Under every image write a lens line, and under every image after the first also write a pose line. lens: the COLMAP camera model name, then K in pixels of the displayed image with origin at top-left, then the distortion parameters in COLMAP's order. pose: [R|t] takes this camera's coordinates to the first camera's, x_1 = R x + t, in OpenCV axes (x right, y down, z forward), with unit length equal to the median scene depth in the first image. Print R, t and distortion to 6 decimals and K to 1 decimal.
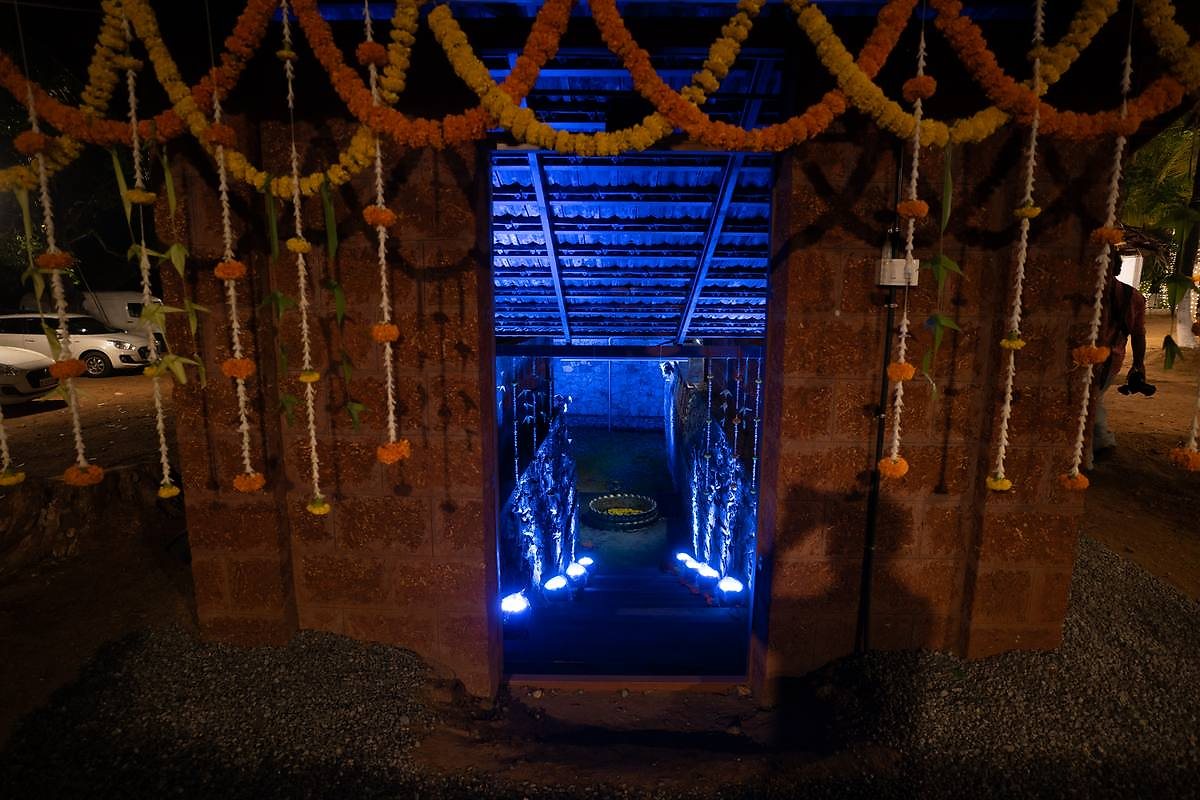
lens RADIAL K [[608.5, 0, 600.0], [0, 608.5, 400.0], [0, 0, 1]] dist [-0.044883, 0.000769]
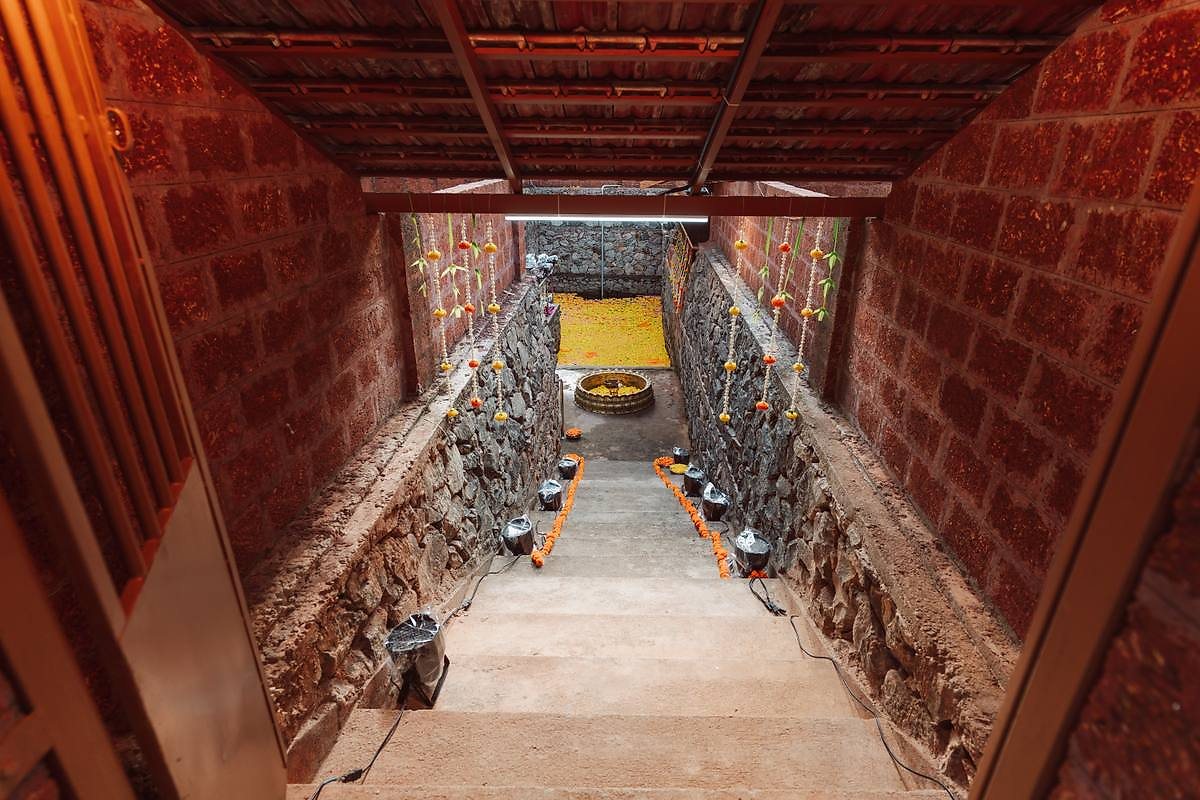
lens RADIAL K [[590.1, 0, 600.0], [0, 590.1, 400.0], [0, 0, 1]] dist [-0.014832, -0.000100]
pose [[0.999981, -0.000092, 0.006168, 0.036351], [-0.001406, 0.970188, 0.242348, -0.038917], [-0.006006, -0.242352, 0.970170, 0.455012]]
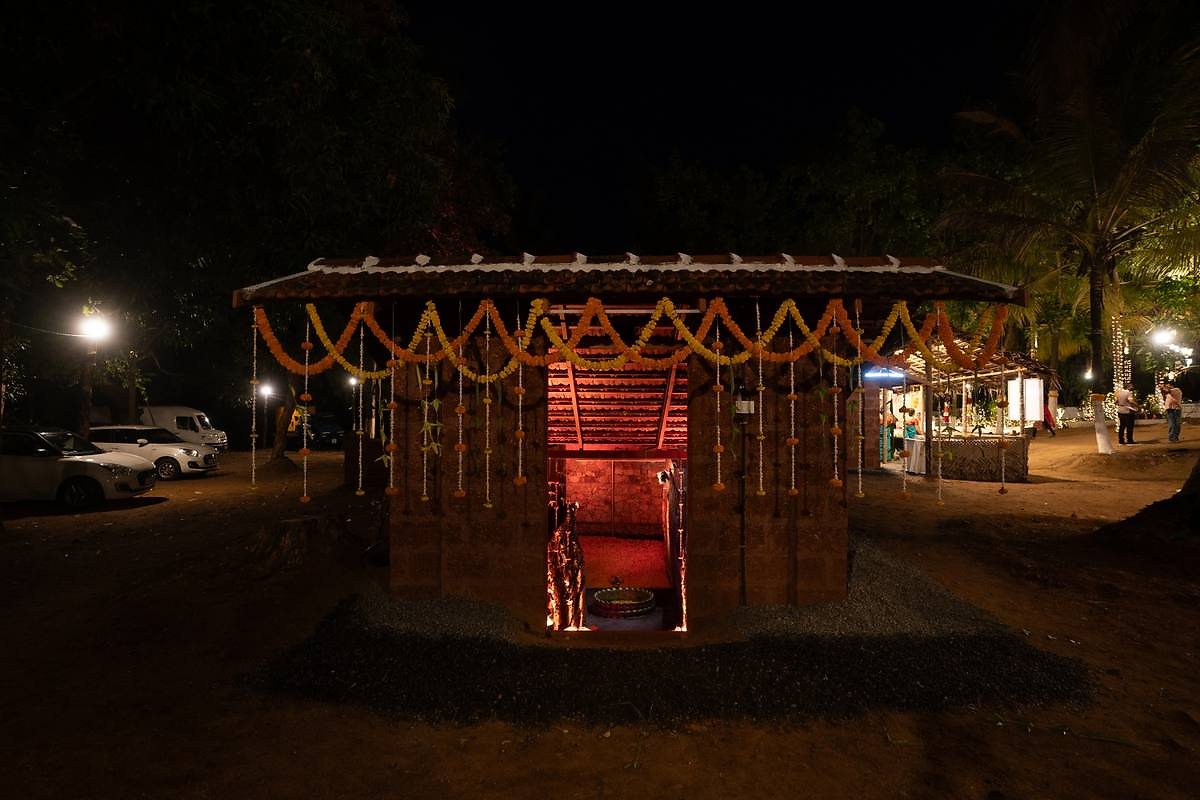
lens RADIAL K [[608.5, 0, 600.0], [0, 608.5, 400.0], [0, 0, 1]] dist [-0.044883, 0.000769]
pose [[0.999978, -0.001151, -0.006594, 0.002745], [-0.000109, 0.982185, -0.187919, 0.078753], [0.006693, 0.187915, 0.982162, -0.533134]]
